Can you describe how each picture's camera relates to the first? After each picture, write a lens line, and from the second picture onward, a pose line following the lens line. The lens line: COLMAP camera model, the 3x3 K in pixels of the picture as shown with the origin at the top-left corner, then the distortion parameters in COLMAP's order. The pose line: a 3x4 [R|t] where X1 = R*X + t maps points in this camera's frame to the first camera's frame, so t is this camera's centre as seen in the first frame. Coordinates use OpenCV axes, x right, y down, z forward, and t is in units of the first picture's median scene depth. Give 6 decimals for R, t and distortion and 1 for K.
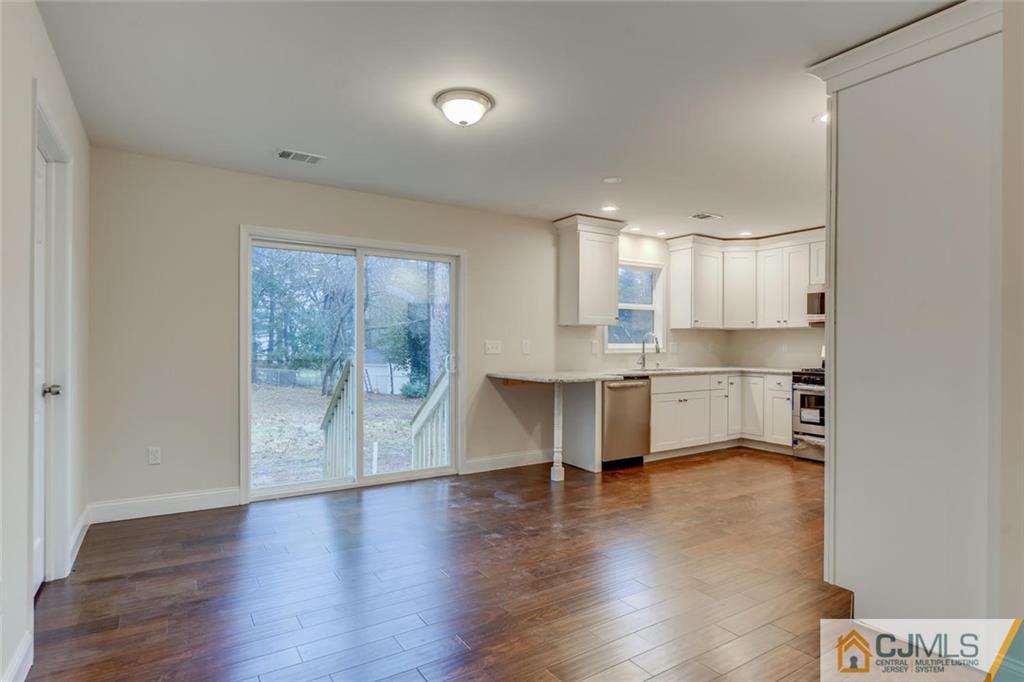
lens RADIAL K [[542.0, 0, 517.0], [0, 542.0, 342.1], [0, 0, 1]] dist [-0.000196, 0.000222]
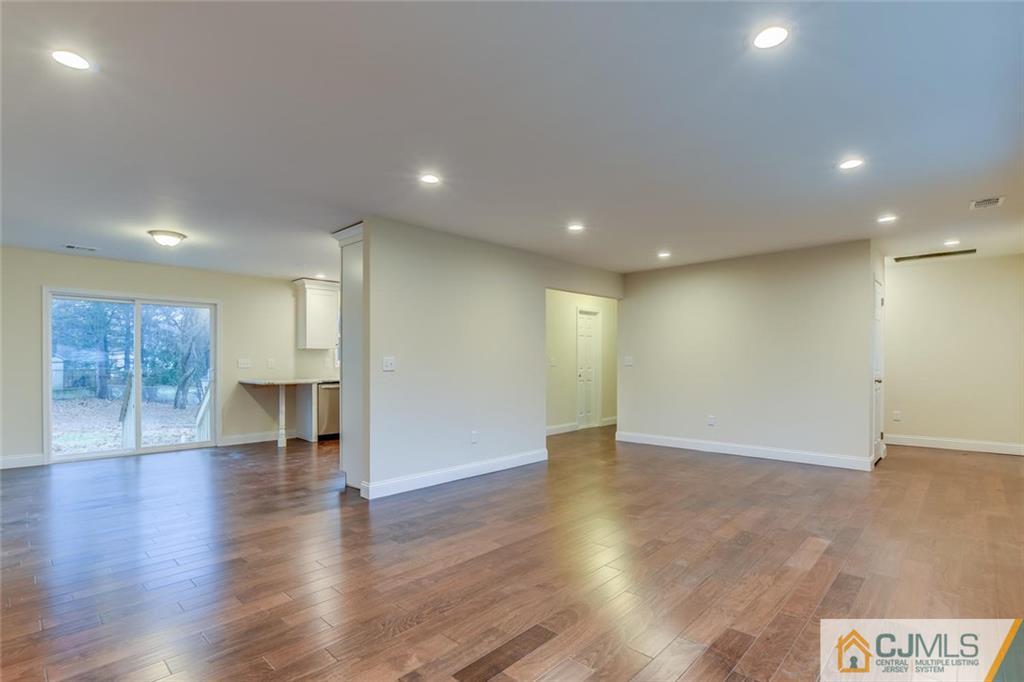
lens RADIAL K [[493.2, 0, 501.8], [0, 493.2, 362.6], [0, 0, 1]] dist [-0.004425, -0.000510]
pose [[0.977270, -0.003162, 0.211975, 0.334737], [0.001598, 0.999970, 0.007549, -0.001849], [-0.211992, -0.007039, 0.977246, -0.462928]]
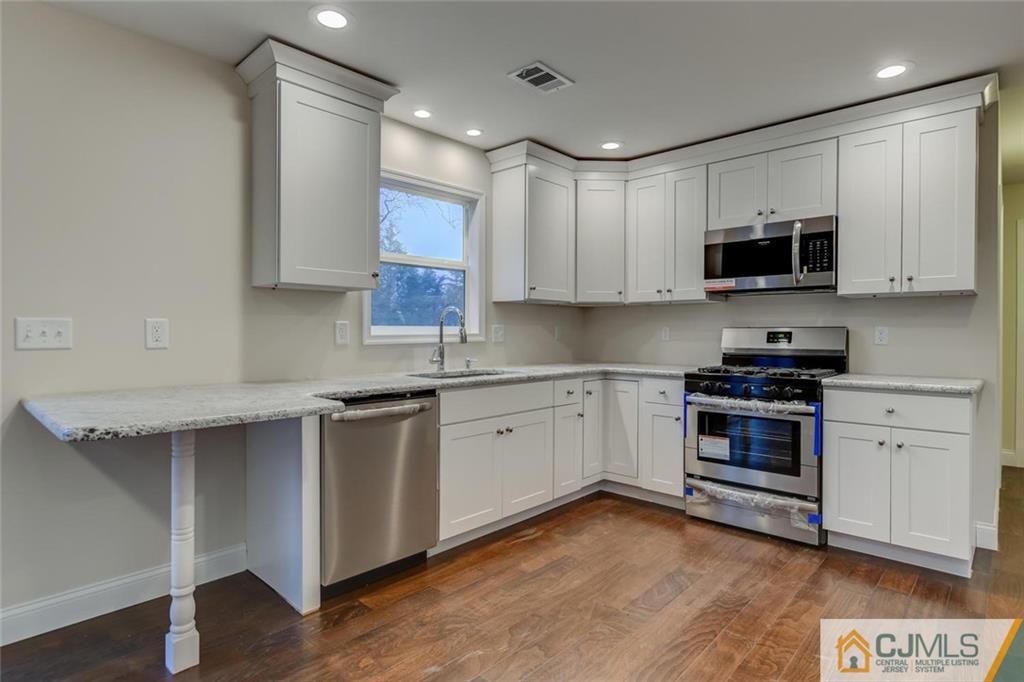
lens RADIAL K [[543.9, 0, 512.5], [0, 543.9, 333.4], [0, 0, 1]] dist [-0.001430, 0.000453]
pose [[0.970275, -0.001456, 0.242003, 0.179177], [-0.000380, 0.999972, 0.007539, 0.006231], [-0.242007, -0.007407, 0.970246, 0.464455]]
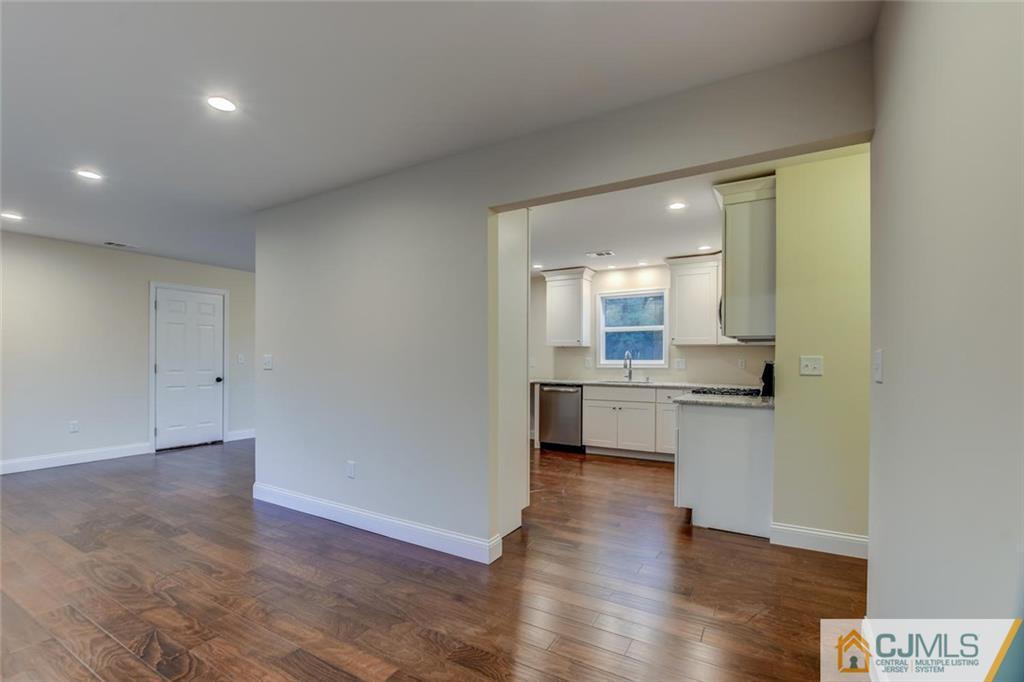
lens RADIAL K [[454.0, 0, 512.1], [0, 454.0, 358.6], [0, 0, 1]] dist [-0.025959, 0.000111]
pose [[0.443234, -0.000175, -0.896406, 1.068553], [-0.002911, 0.999994, -0.001634, 0.002066], [0.896401, 0.003333, 0.443231, 0.351278]]
